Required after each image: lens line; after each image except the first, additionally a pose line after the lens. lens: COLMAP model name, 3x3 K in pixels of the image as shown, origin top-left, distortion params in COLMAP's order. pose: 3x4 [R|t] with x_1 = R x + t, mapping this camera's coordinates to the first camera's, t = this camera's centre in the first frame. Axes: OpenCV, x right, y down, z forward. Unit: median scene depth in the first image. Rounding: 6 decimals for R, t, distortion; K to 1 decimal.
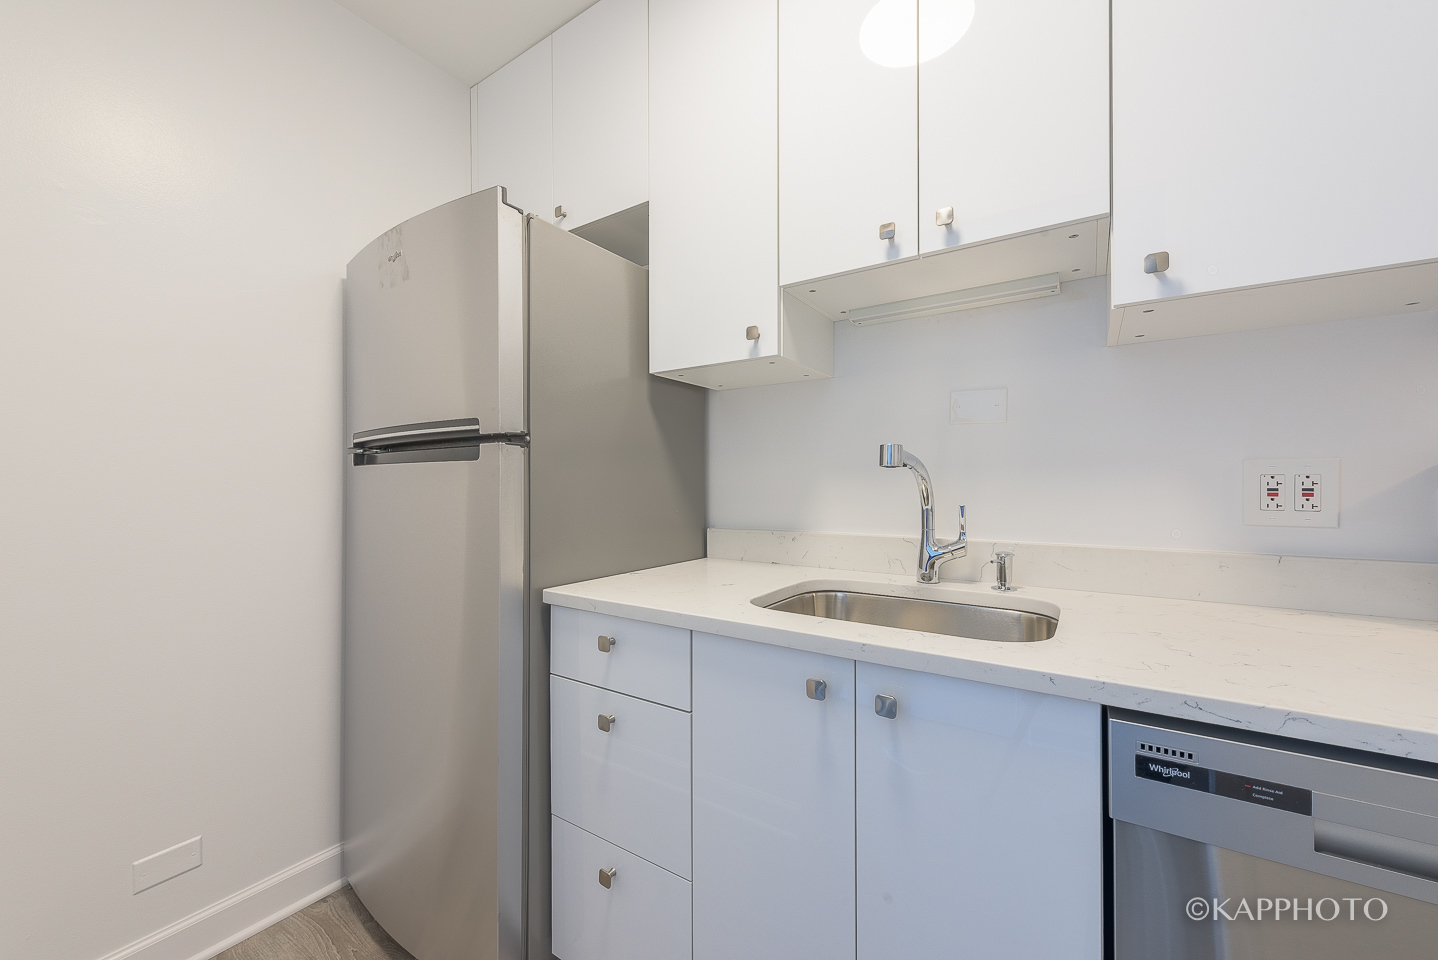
lens RADIAL K [[572.6, 0, 699.3], [0, 572.6, 474.1], [0, 0, 1]] dist [0.001760, -0.000063]
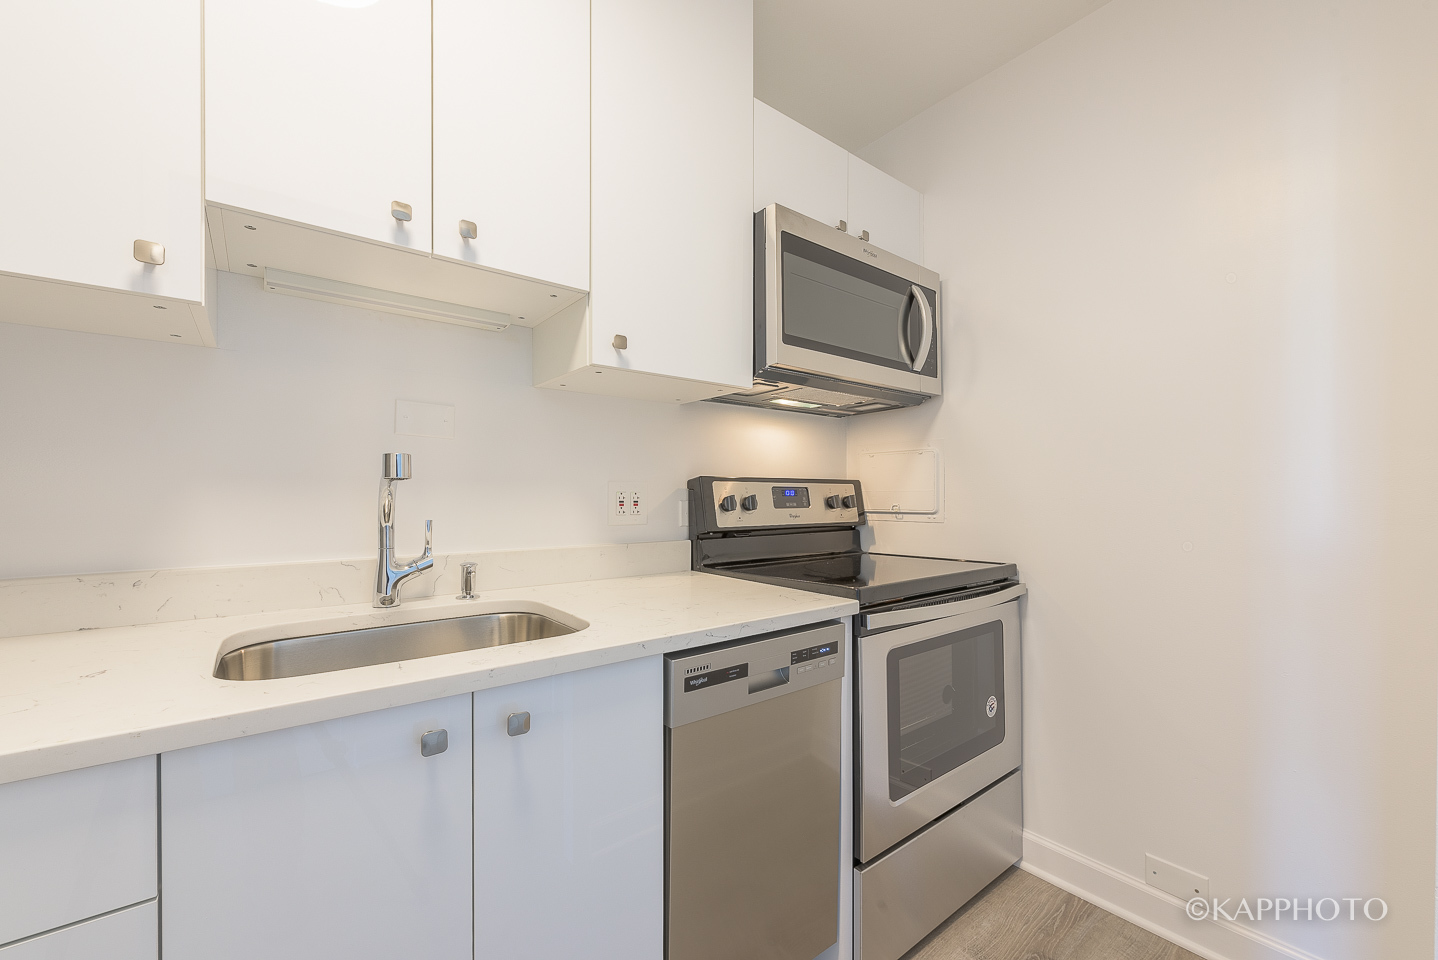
lens RADIAL K [[566.0, 0, 724.9], [0, 566.0, 488.8], [0, 0, 1]] dist [0.000715, -0.000044]
pose [[0.289583, 0.014450, 0.957044, -0.331932], [-0.017105, 0.999804, -0.009920, 0.002316], [-0.957000, -0.013498, 0.289774, 0.248142]]
